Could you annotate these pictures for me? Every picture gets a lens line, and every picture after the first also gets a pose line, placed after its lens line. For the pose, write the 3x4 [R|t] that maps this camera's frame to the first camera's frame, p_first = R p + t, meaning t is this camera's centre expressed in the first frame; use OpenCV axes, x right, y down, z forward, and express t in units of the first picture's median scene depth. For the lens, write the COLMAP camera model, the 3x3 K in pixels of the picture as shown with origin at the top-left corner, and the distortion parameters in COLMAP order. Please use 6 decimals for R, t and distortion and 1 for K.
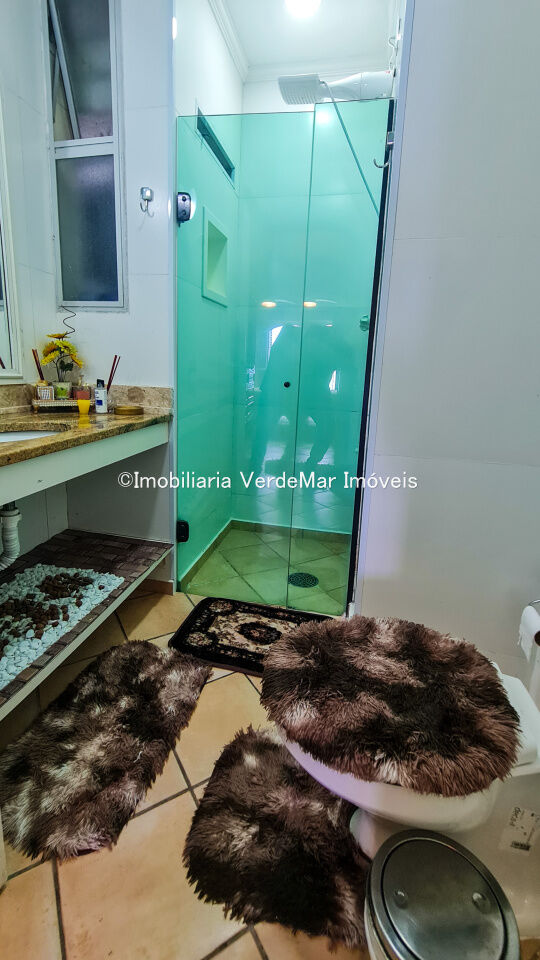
lens RADIAL K [[421.4, 0, 256.0], [0, 421.4, 455.3], [0, 0, 1]] dist [-0.000881, 0.000073]
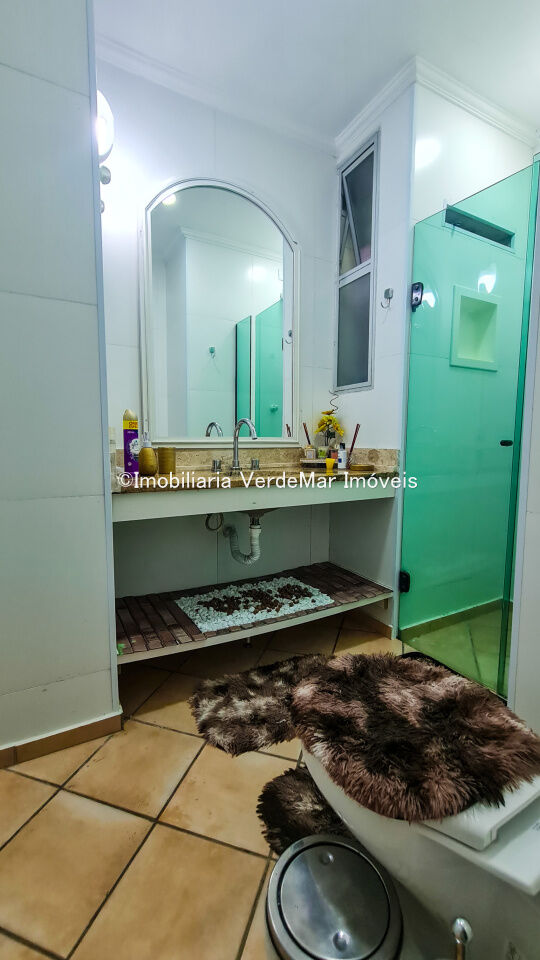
lens RADIAL K [[402.6, 0, 263.0], [0, 402.6, 482.6], [0, 0, 1]] dist [-0.000883, -0.000240]
pose [[0.664747, 0.047218, -0.745575, 0.401994], [-0.135128, 0.989139, -0.057835, 0.045492], [0.734746, 0.139194, 0.663908, 0.021593]]
